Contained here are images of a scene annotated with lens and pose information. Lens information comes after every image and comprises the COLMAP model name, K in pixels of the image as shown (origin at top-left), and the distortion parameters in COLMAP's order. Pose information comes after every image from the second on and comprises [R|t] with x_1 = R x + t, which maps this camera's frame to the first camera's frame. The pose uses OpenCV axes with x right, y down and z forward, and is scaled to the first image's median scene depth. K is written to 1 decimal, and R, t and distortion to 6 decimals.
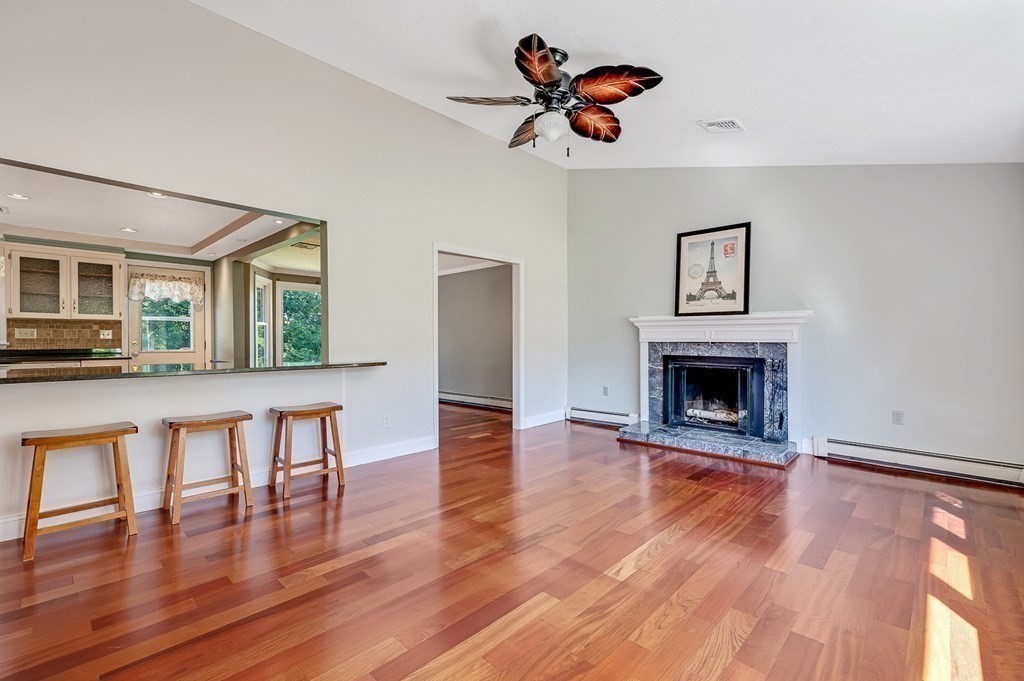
lens RADIAL K [[445.5, 0, 497.5], [0, 445.5, 342.7], [0, 0, 1]] dist [0.007261, 0.000224]
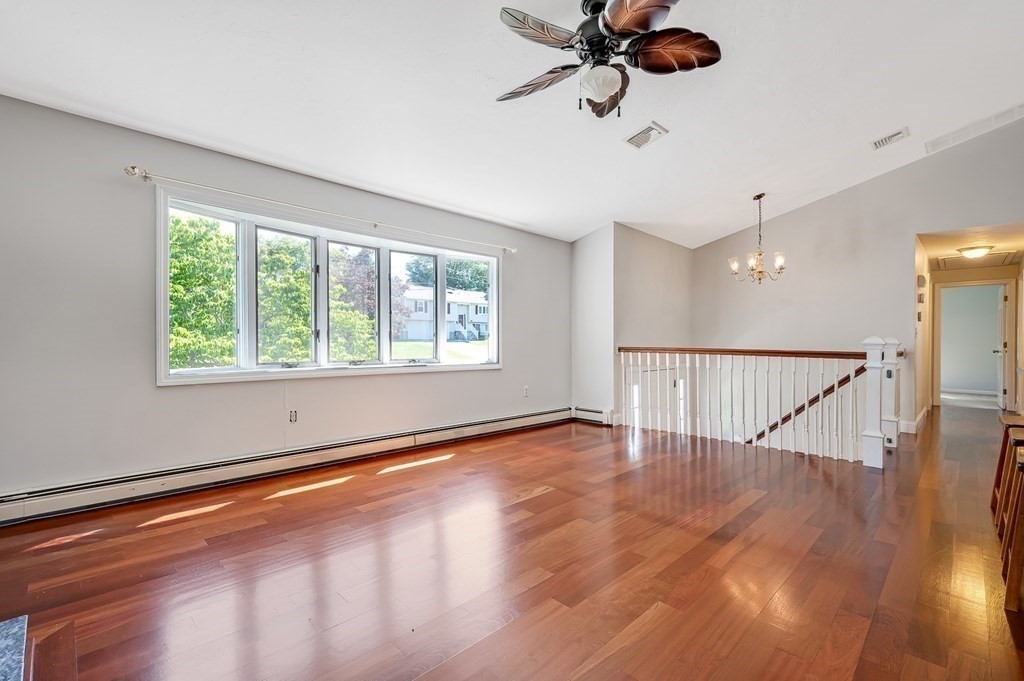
lens RADIAL K [[462.1, 0, 497.2], [0, 462.1, 340.5], [0, 0, 1]] dist [0.002583, 0.000200]
pose [[-0.999633, -0.012144, 0.024203, 0.168961], [-0.011784, 0.999818, 0.014999, -0.002660], [-0.024381, 0.014708, -0.999595, 1.068714]]
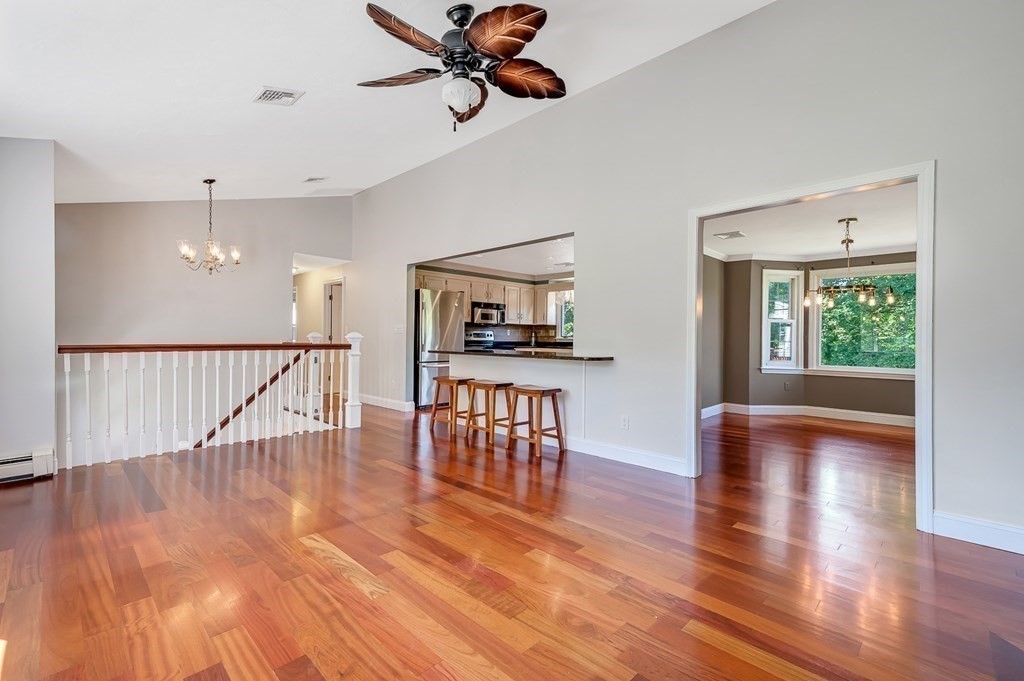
lens RADIAL K [[452.3, 0, 499.2], [0, 452.3, 338.8], [0, 0, 1]] dist [0.009167, 0.000195]
pose [[-0.007625, 0.002463, -0.999968, 0.584132], [-0.017269, 0.999848, 0.002594, 0.002268], [0.999822, 0.017288, -0.007582, 0.613104]]
